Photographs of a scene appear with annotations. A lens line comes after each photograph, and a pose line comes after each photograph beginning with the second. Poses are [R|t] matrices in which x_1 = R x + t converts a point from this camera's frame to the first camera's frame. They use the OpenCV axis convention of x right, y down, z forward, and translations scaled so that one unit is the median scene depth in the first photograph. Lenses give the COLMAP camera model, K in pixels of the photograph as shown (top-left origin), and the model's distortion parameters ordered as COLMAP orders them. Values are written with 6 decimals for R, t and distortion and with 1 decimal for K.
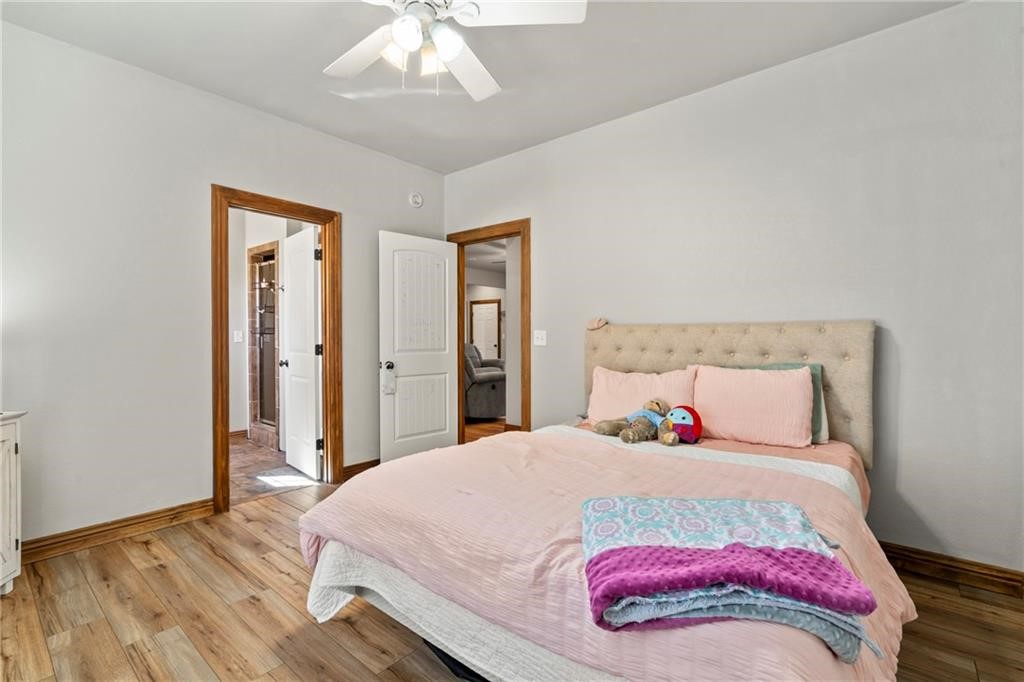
lens RADIAL K [[463.4, 0, 512.0], [0, 463.4, 341.0], [0, 0, 1]] dist [0.014529, 0.000035]
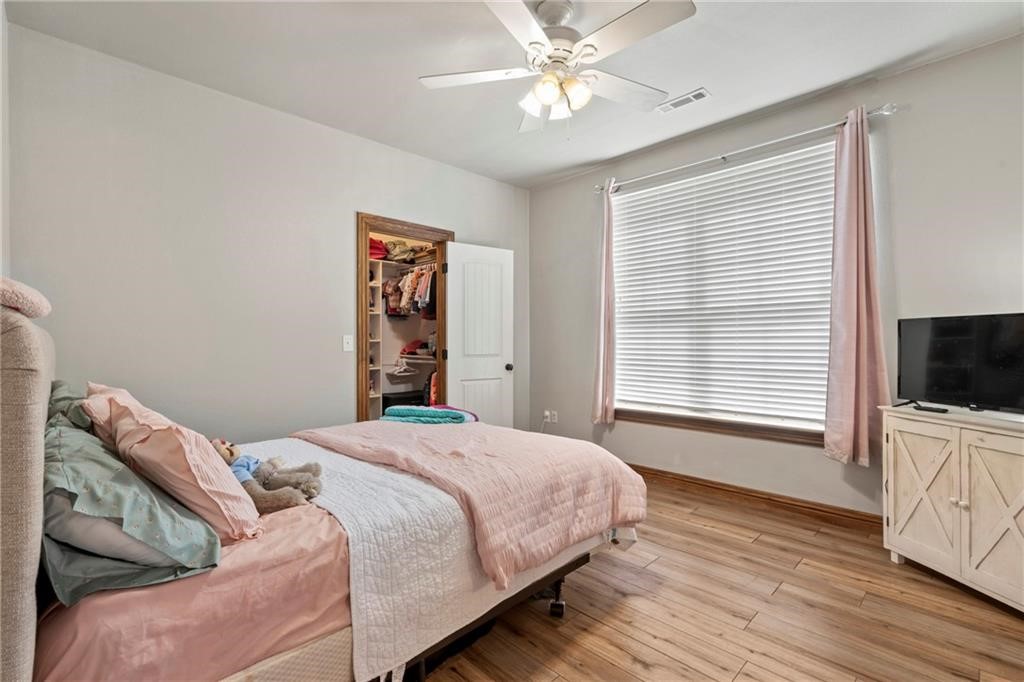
lens RADIAL K [[463.4, 0, 512.0], [0, 463.4, 341.0], [0, 0, 1]] dist [0.014529, 0.000035]
pose [[-0.992672, 0.002428, 0.120818, -0.206604], [0.002638, 0.999995, 0.001584, -0.009832], [-0.120814, 0.001892, -0.992673, 2.000926]]
